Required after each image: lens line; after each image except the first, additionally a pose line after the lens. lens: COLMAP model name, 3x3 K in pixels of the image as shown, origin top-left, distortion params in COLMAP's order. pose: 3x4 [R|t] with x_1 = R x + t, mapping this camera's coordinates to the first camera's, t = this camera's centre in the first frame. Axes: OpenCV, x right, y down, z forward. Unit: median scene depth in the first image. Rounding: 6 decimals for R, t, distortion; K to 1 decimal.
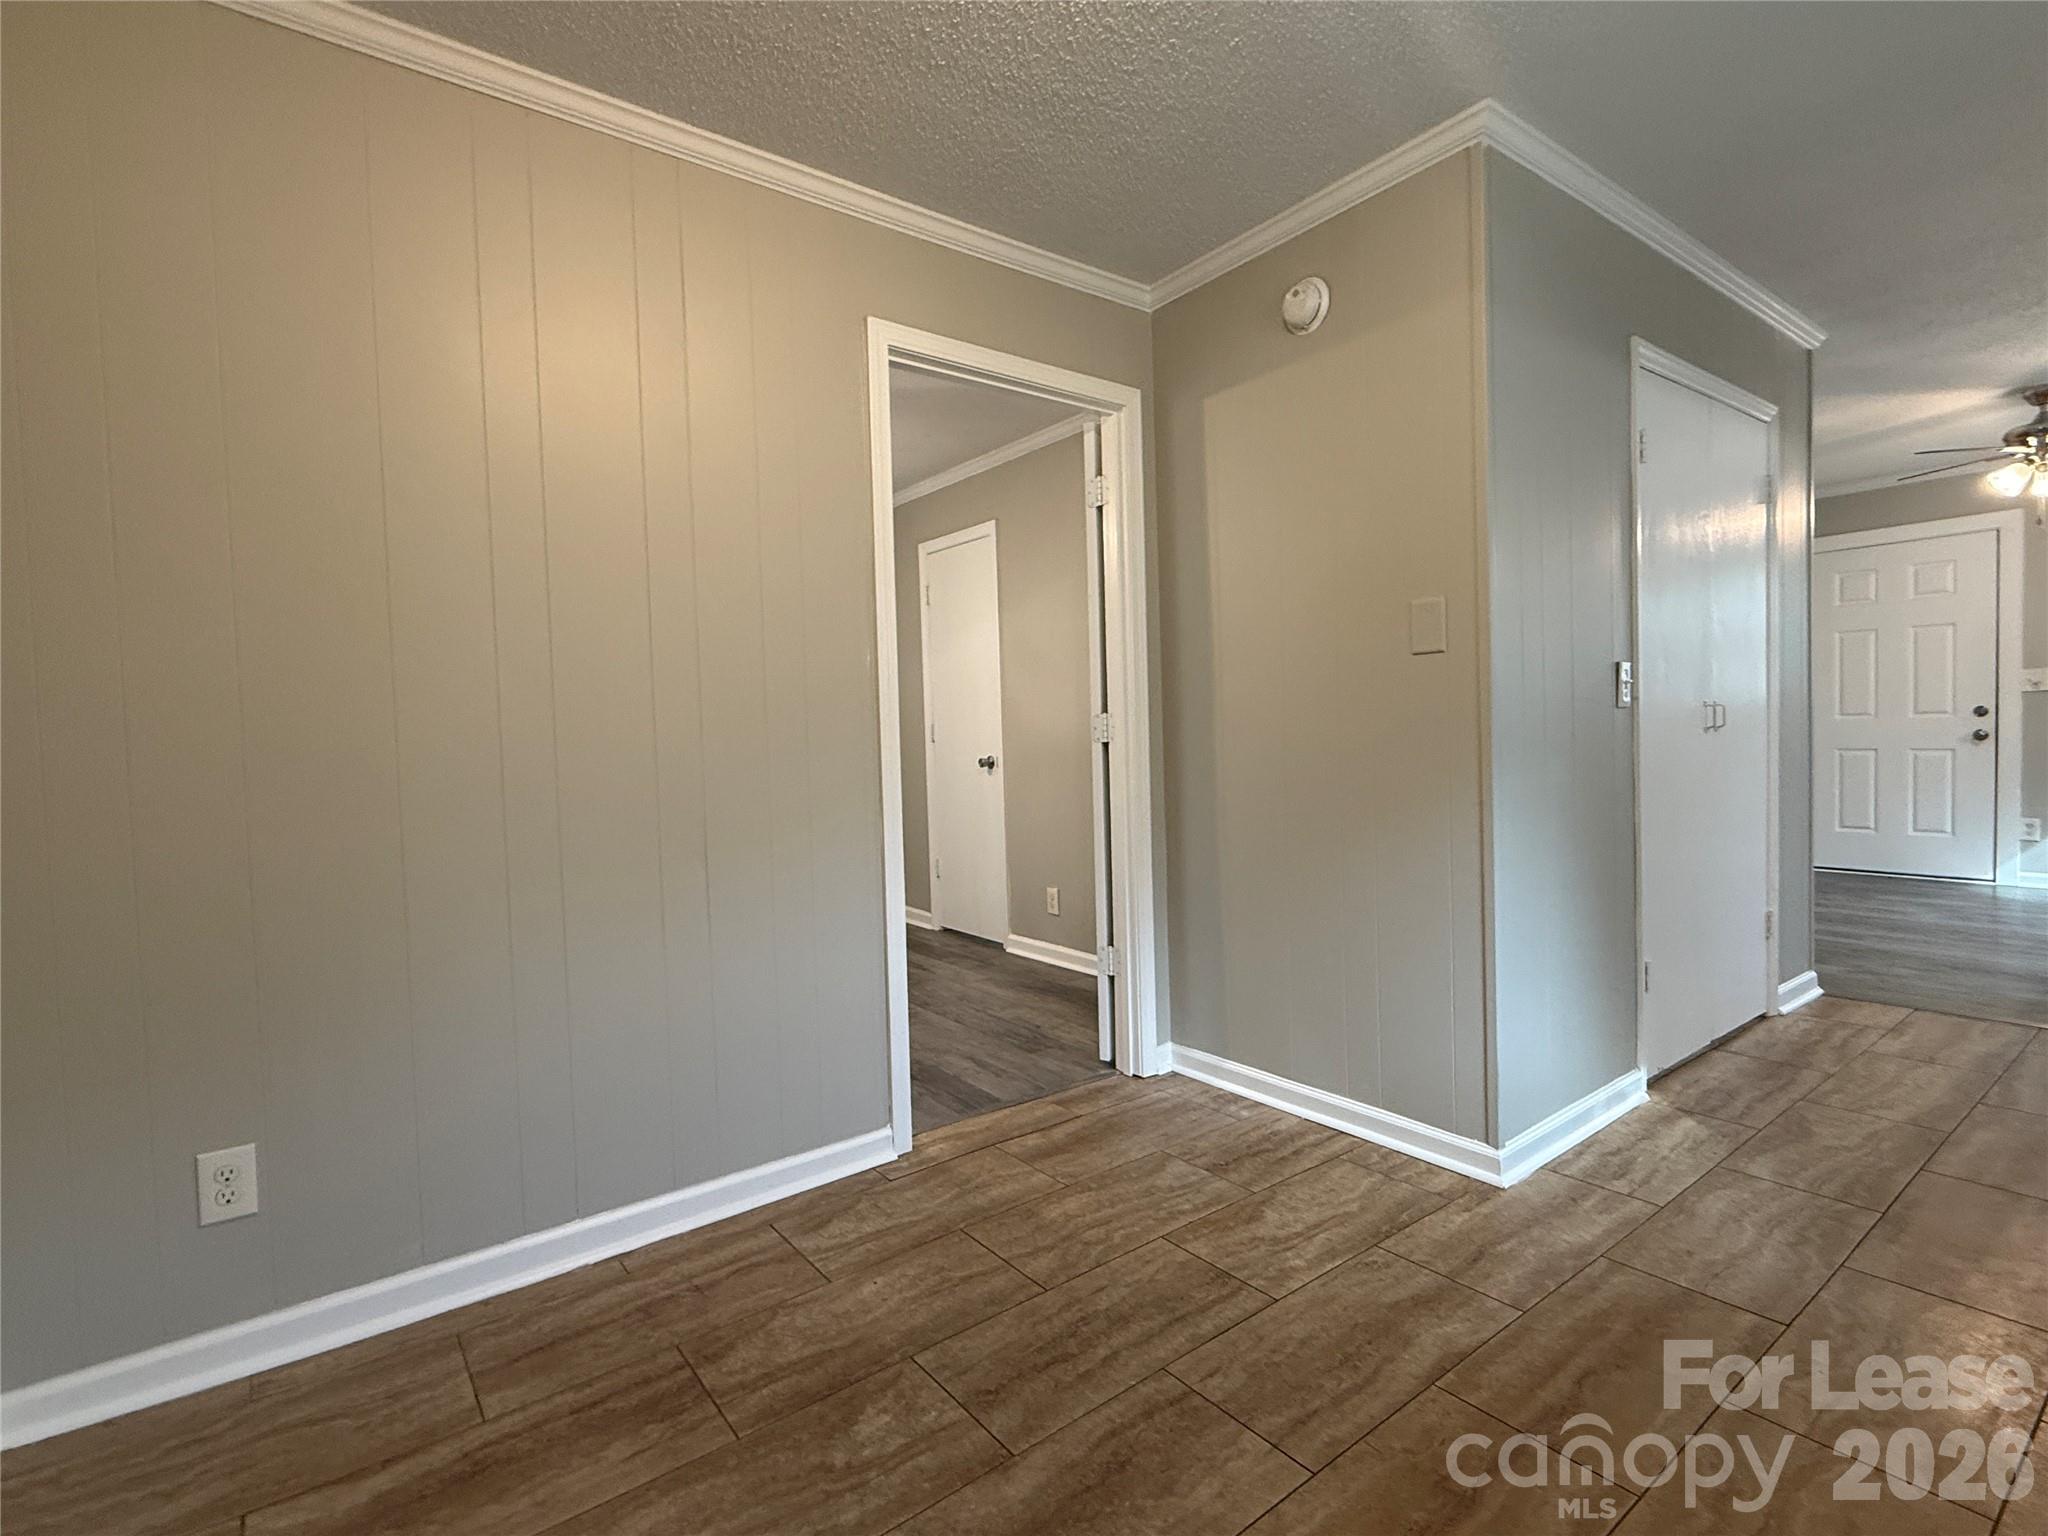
lens RADIAL K [[985.2, 0, 1042.1], [0, 985.2, 771.9], [0, 0, 1]] dist [0.000348, -0.000329]
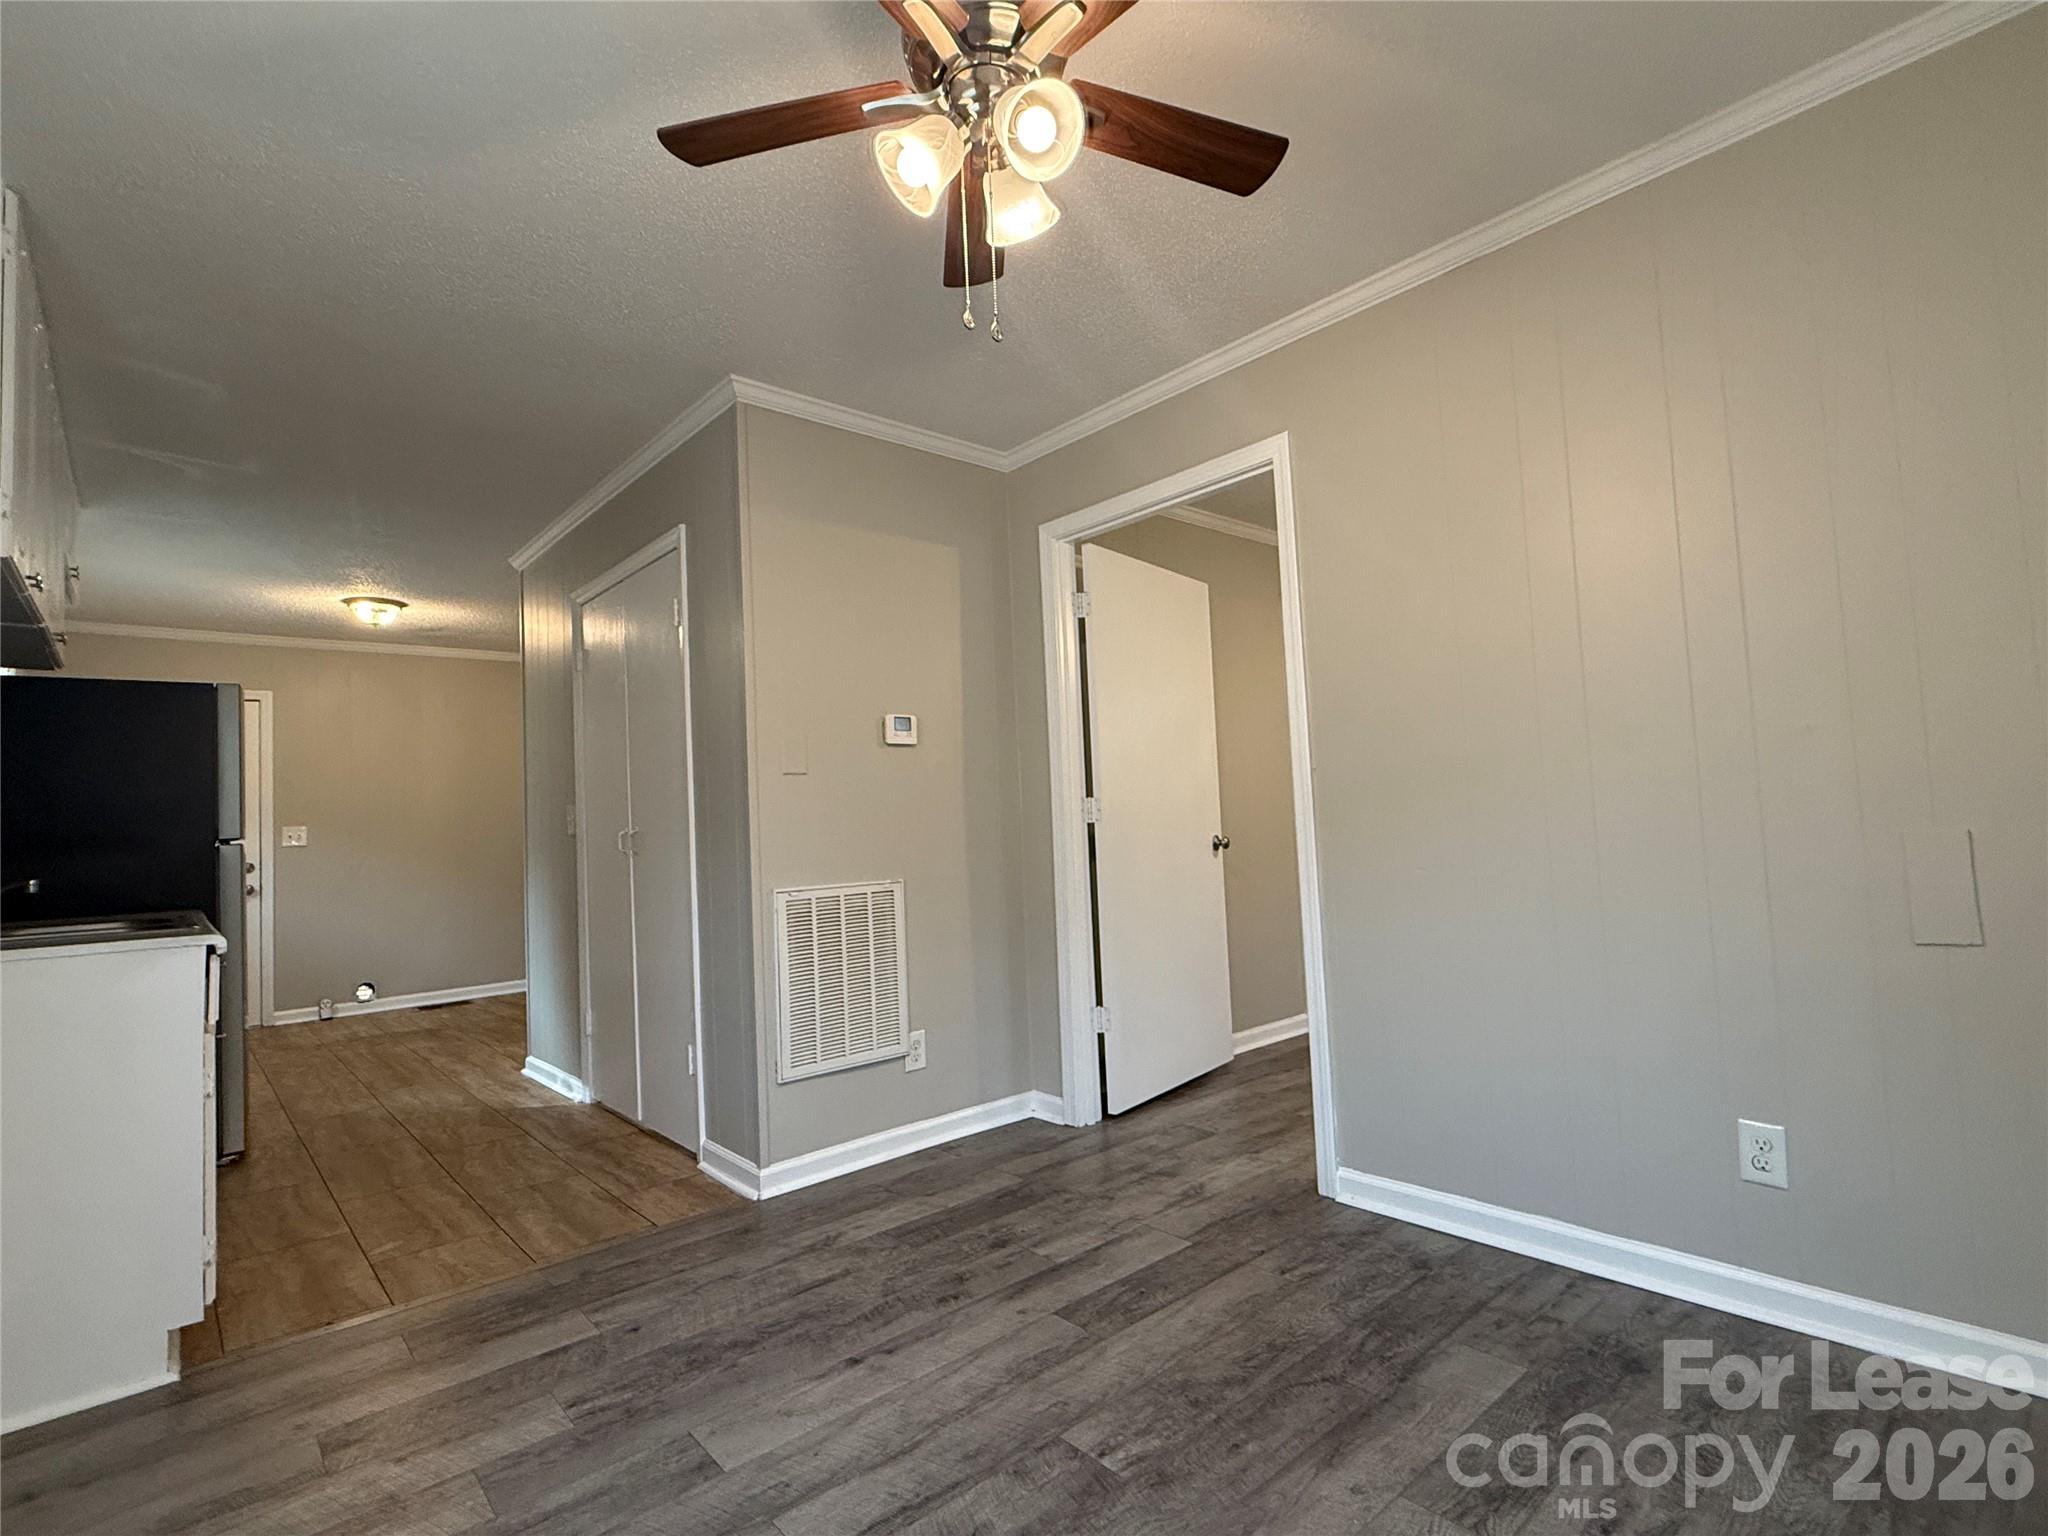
lens RADIAL K [[985.2, 0, 1011.4], [0, 985.2, 772.5], [0, 0, 1]] dist [0.000348, -0.000329]
pose [[0.065555, -0.020724, -0.997634, 1.983461], [-0.000301, 0.999784, -0.020788, -0.119377], [0.997849, 0.001663, 0.065534, 1.440968]]
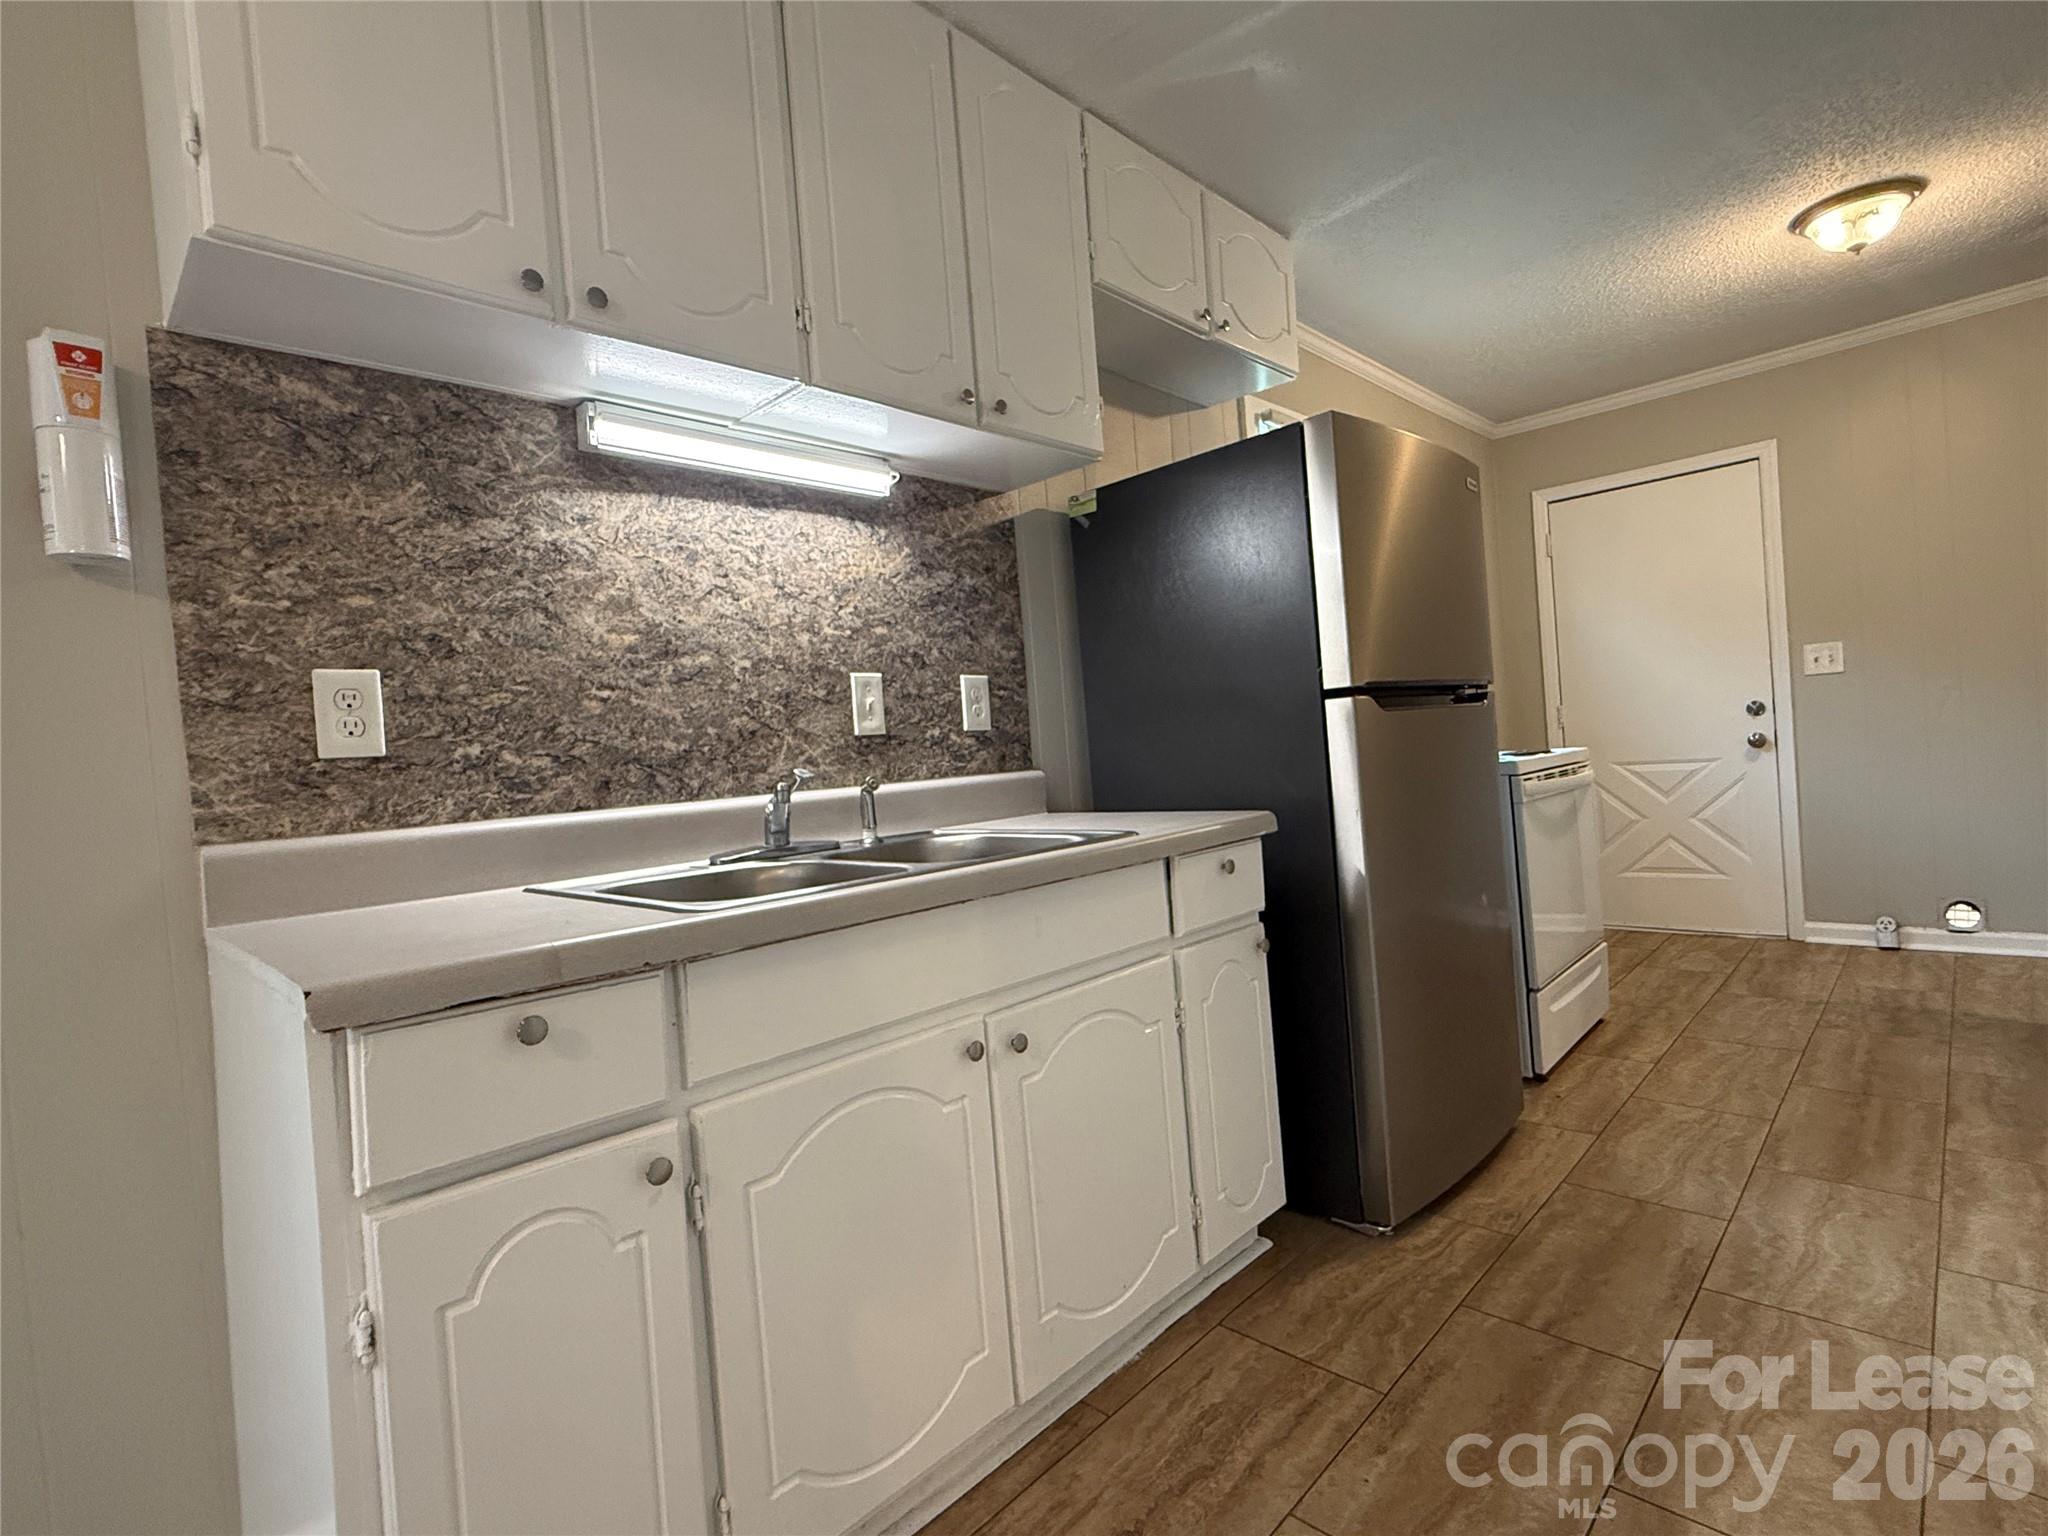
lens RADIAL K [[985.2, 0, 1029.8], [0, 985.2, 767.6], [0, 0, 1]] dist [0.000348, -0.000329]
pose [[-0.982747, 0.110020, -0.148677, 1.061356], [0.100934, 0.992610, 0.067359, -0.077588], [0.154989, 0.051191, -0.986589, 1.222018]]
